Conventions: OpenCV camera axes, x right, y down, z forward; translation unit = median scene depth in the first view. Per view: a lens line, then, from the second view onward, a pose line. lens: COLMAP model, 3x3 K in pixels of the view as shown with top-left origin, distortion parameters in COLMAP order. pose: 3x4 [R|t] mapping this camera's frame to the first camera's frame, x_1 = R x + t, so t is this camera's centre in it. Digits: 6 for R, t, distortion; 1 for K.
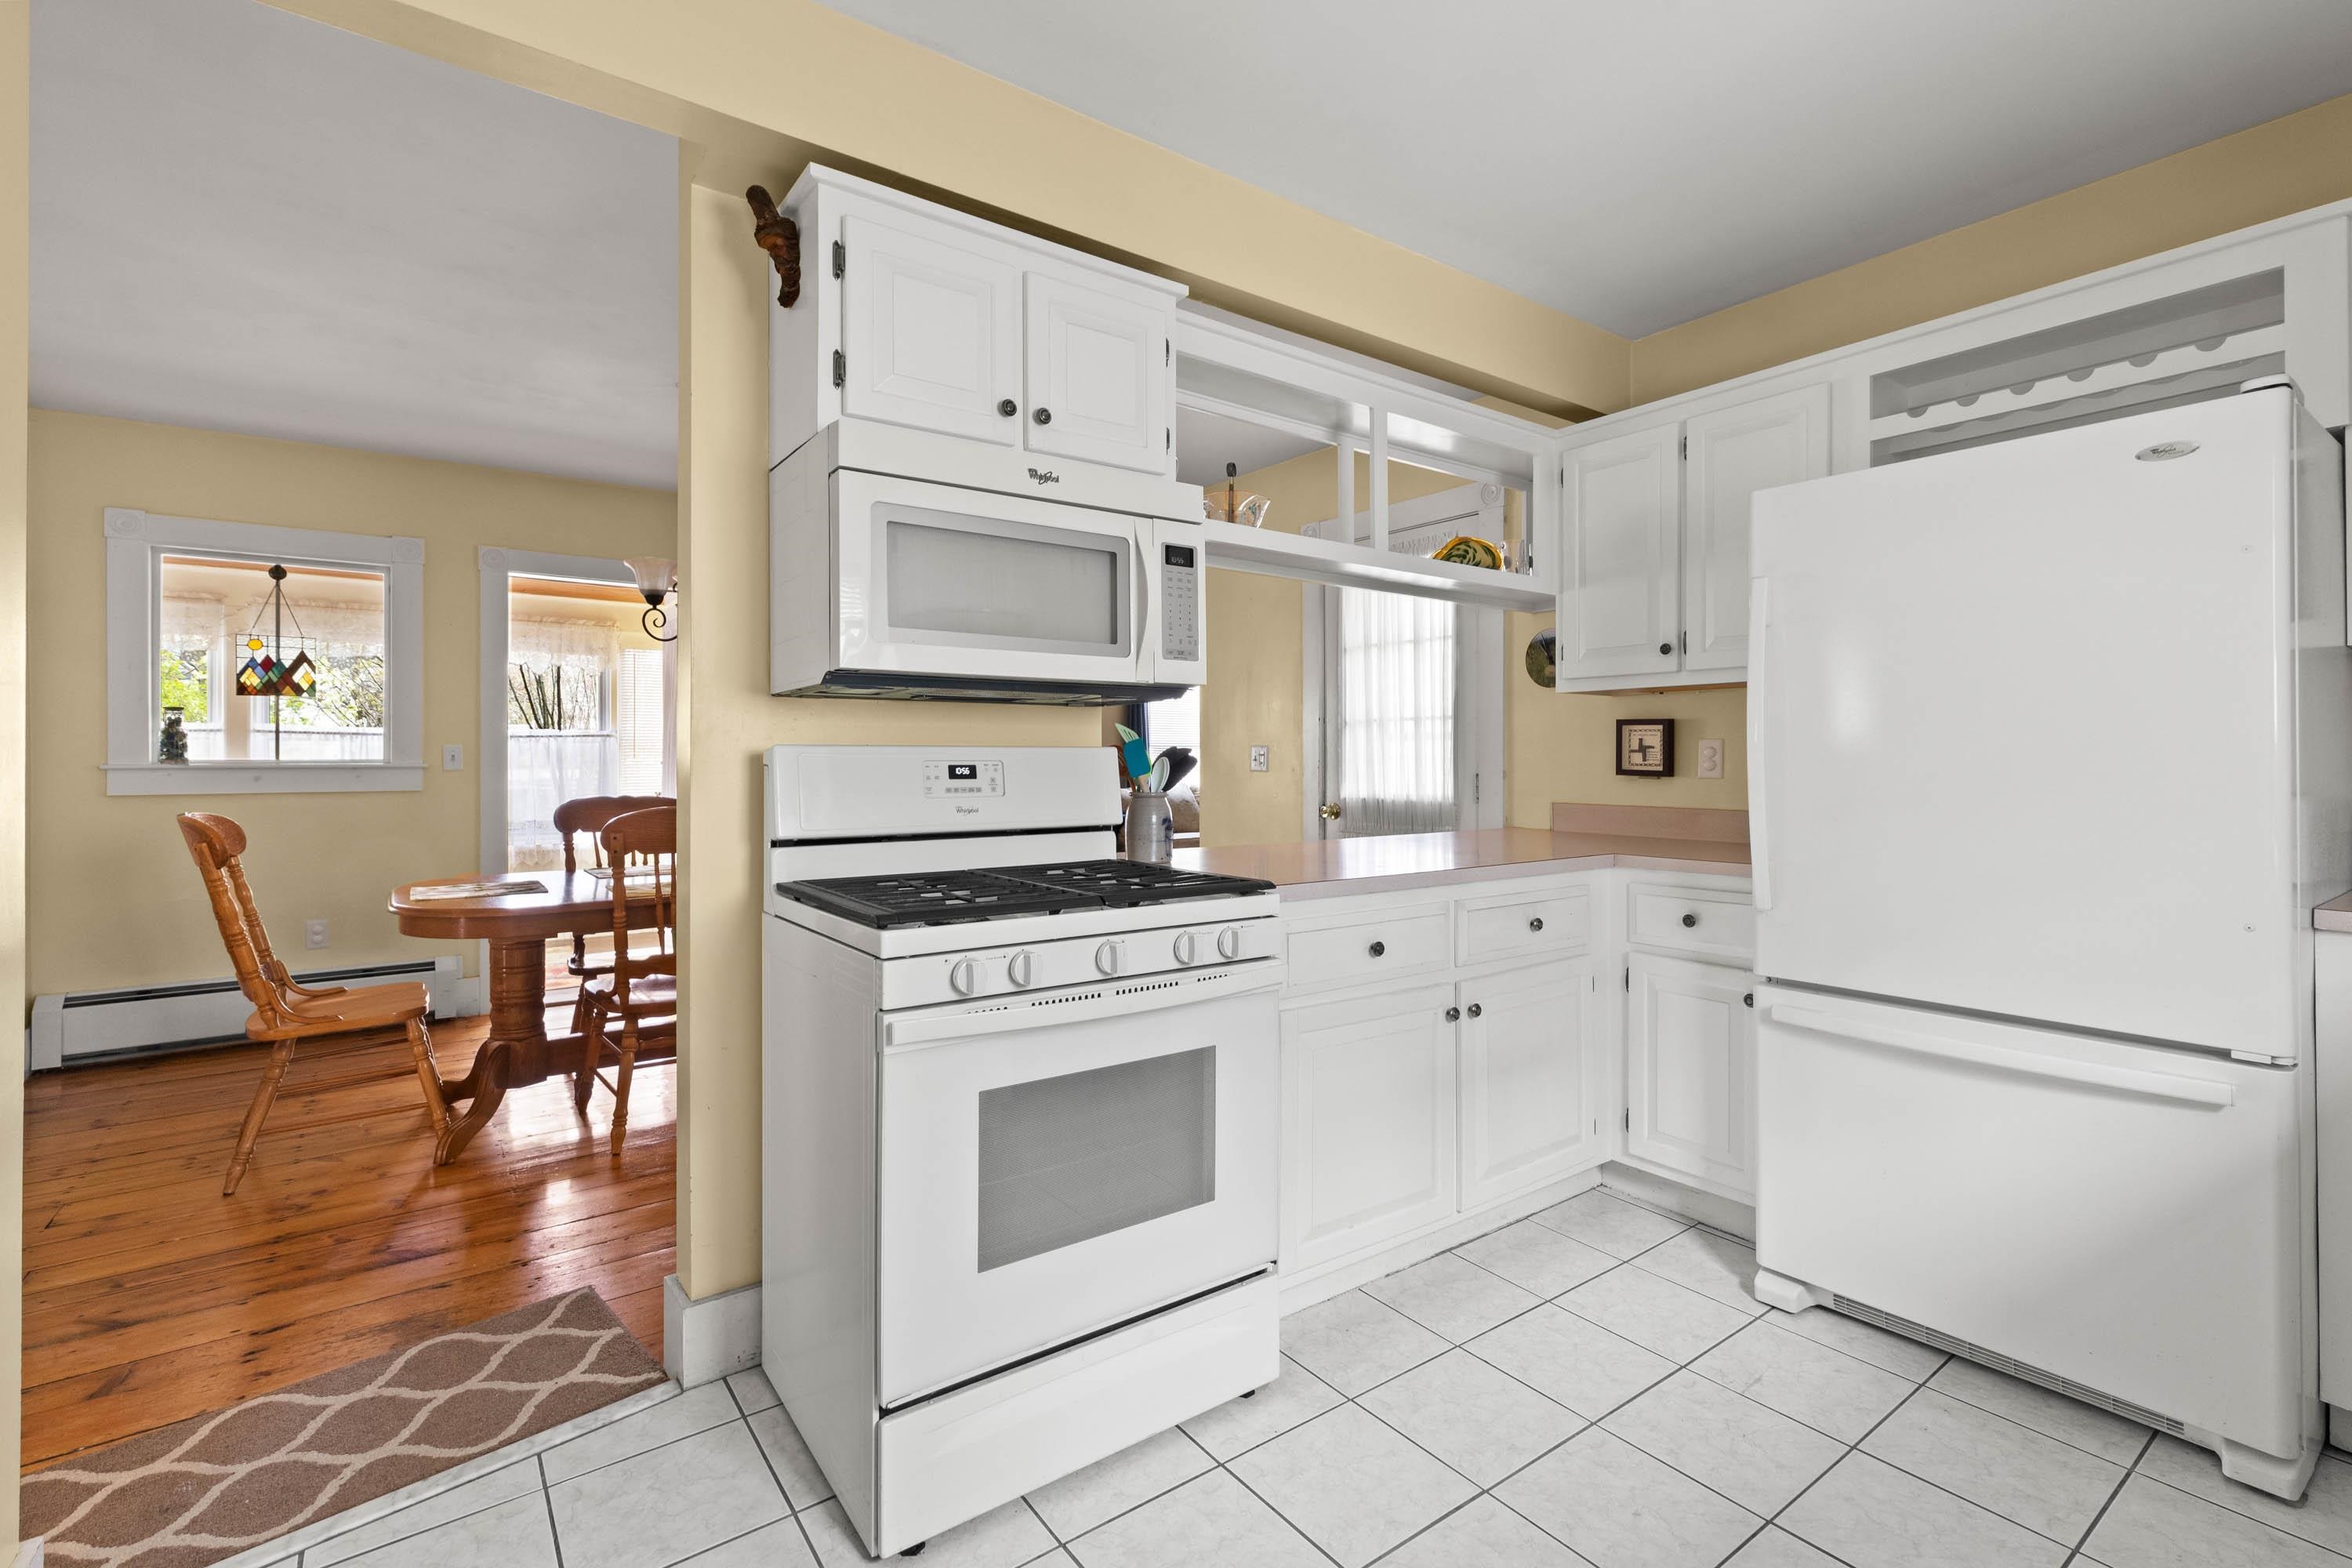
lens RADIAL K [[1074.4, 0, 1184.6], [0, 1074.4, 758.2], [0, 0, 1]] dist [0.003450, 0.001450]
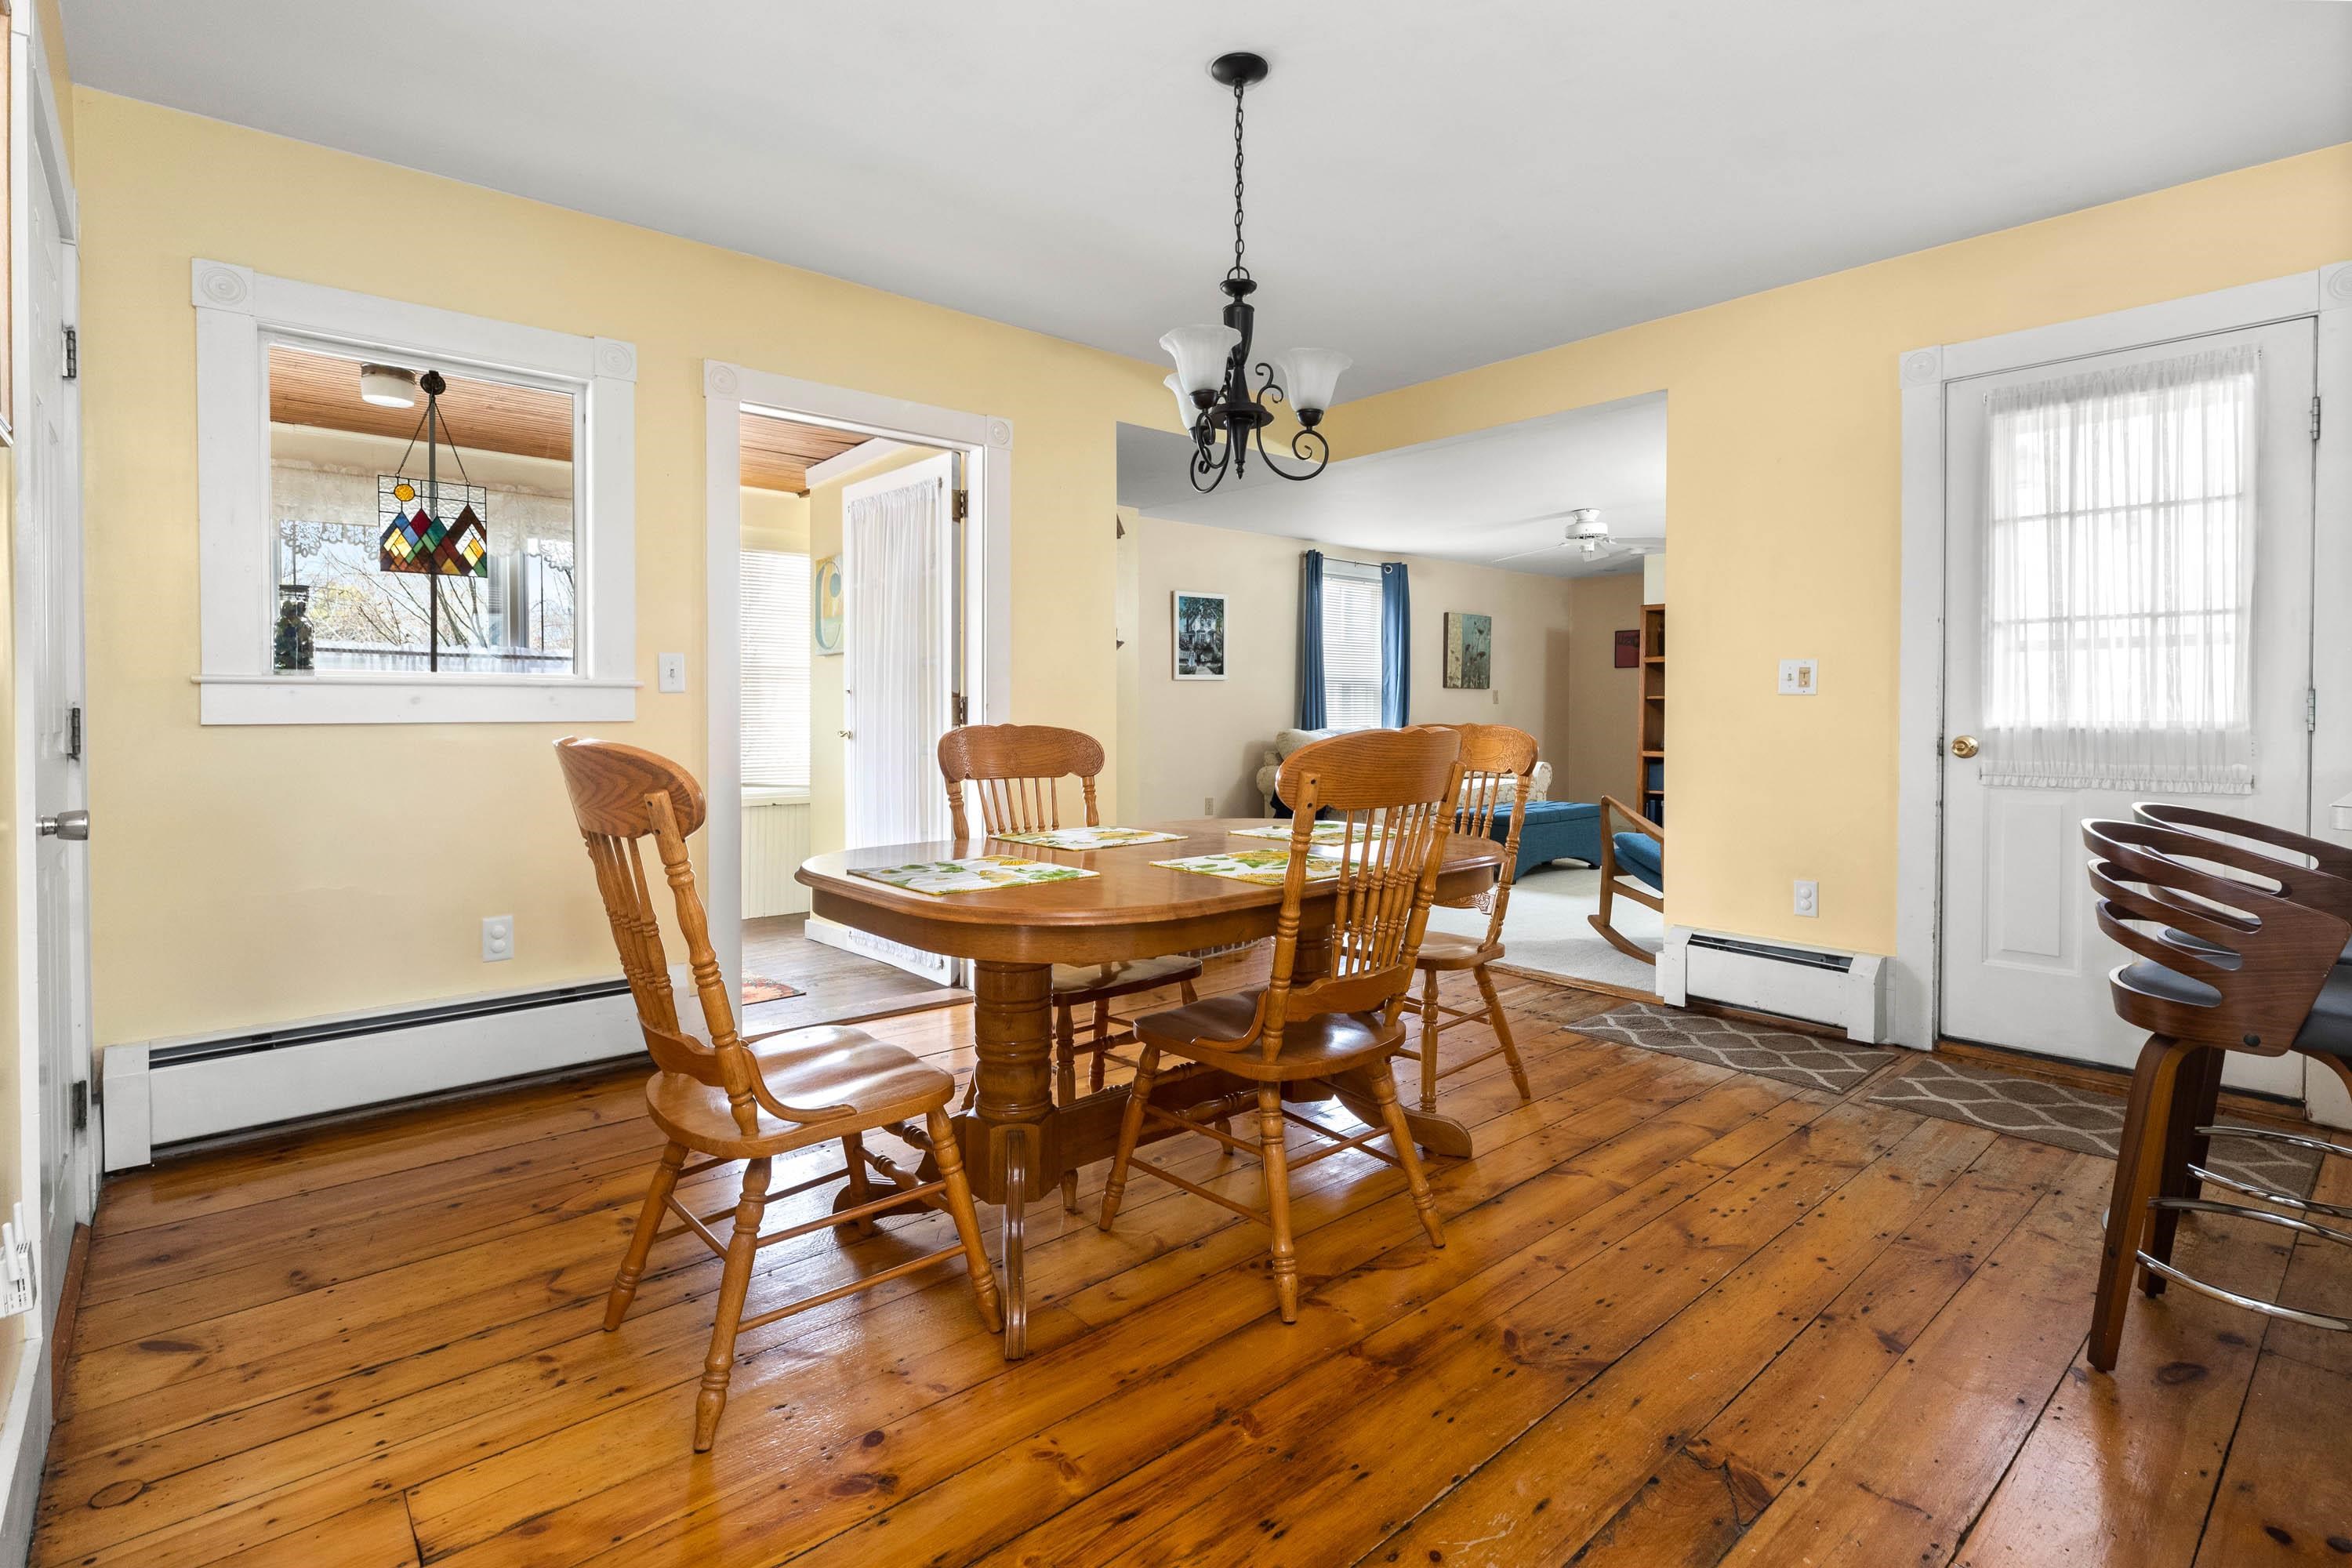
lens RADIAL K [[1146.0, 0, 1175.6], [0, 1146.0, 730.9], [0, 0, 1]] dist [-0.005863, -0.000888]
pose [[0.996665, -0.001720, 0.081584, -0.460656], [0.000427, 0.999874, 0.015860, 0.026696], [-0.081601, -0.015772, 0.996540, 0.280399]]
